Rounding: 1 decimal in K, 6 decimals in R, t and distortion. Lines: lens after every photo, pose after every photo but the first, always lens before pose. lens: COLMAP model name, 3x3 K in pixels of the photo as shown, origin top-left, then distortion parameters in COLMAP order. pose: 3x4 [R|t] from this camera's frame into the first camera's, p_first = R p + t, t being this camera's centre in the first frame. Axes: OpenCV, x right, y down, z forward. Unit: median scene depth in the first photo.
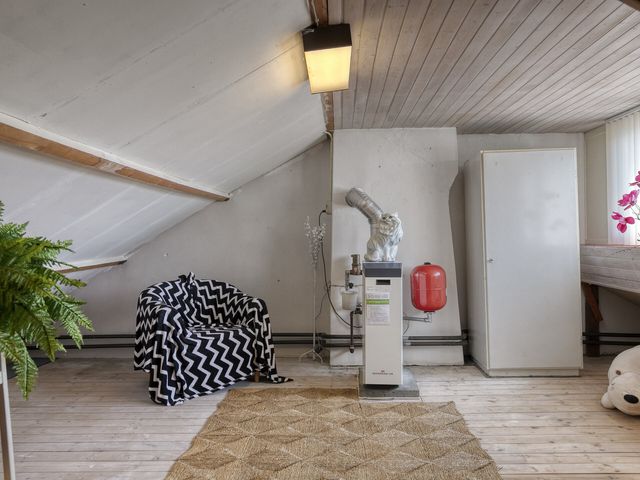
lens RADIAL K [[515.2, 0, 320.4], [0, 515.2, 242.3], [0, 0, 1]] dist [0.012435, -0.005211]
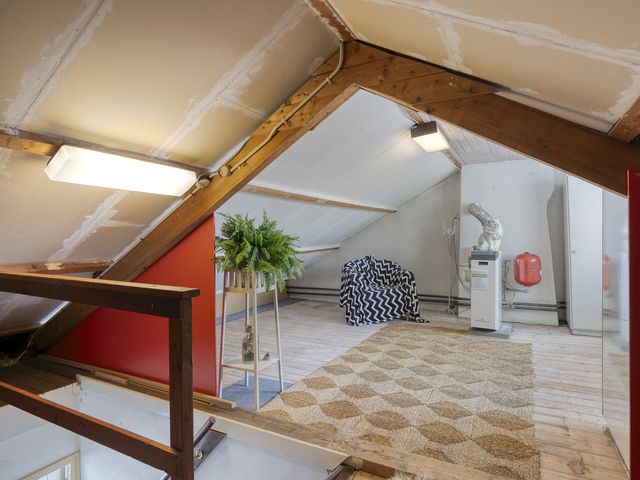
lens RADIAL K [[366.1, 0, 320.3], [0, 366.1, 238.0], [0, 0, 1]] dist [0.000905, 0.000665]
pose [[0.901232, 0.008496, -0.433254, 0.139014], [-0.007387, 0.999964, 0.004243, -0.001434], [0.433275, -0.000624, 0.901262, -0.203381]]
